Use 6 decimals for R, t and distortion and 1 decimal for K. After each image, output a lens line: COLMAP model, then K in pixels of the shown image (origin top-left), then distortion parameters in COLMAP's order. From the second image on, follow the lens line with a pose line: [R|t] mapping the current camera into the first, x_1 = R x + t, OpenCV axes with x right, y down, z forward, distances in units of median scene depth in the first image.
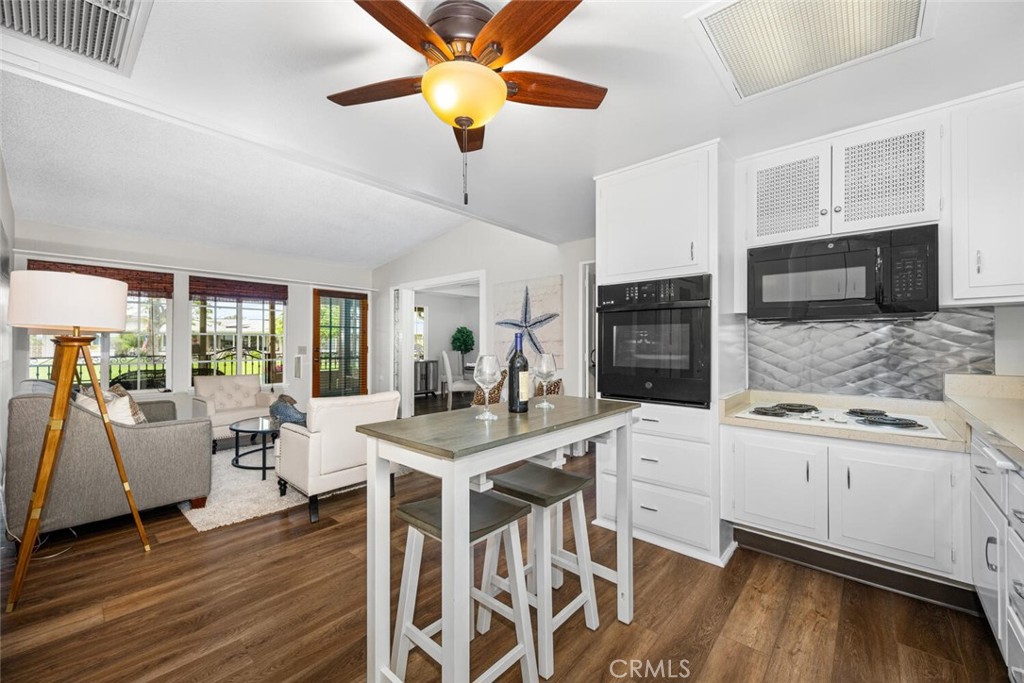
lens RADIAL K [[406.8, 0, 510.2], [0, 406.8, 340.8], [0, 0, 1]] dist [-0.000315, 0.000029]
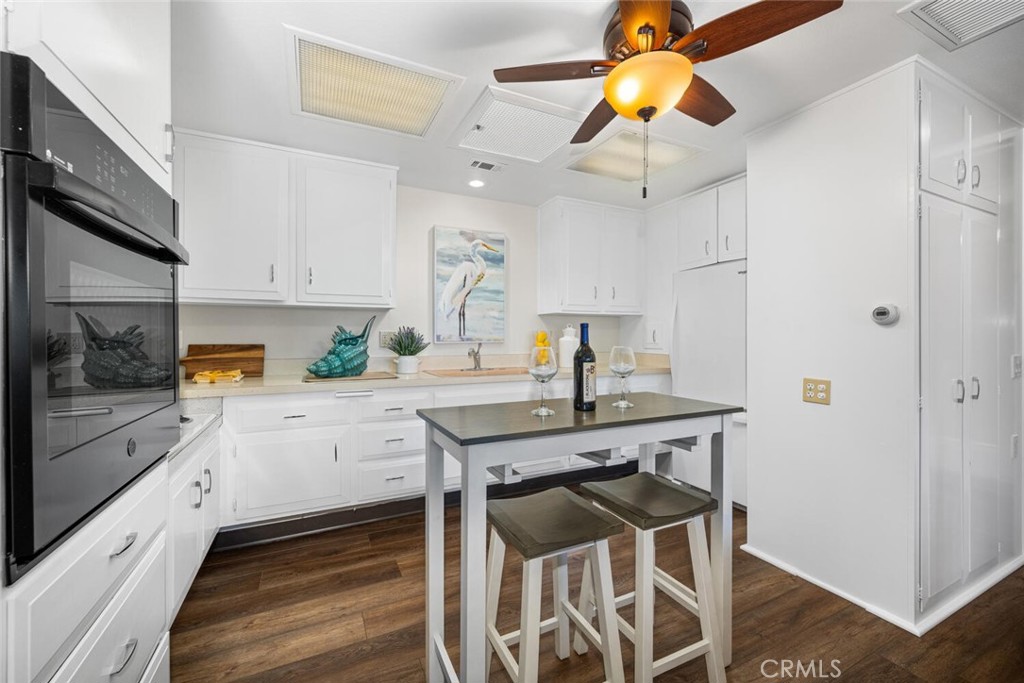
lens RADIAL K [[406.1, 0, 511.7], [0, 406.1, 337.4], [0, 0, 1]] dist [-0.001422, -0.000076]
pose [[-0.925020, -0.001683, 0.379916, -0.098574], [-0.004450, 0.999970, -0.006404, 0.011130], [-0.379893, -0.007615, -0.924999, 1.088787]]
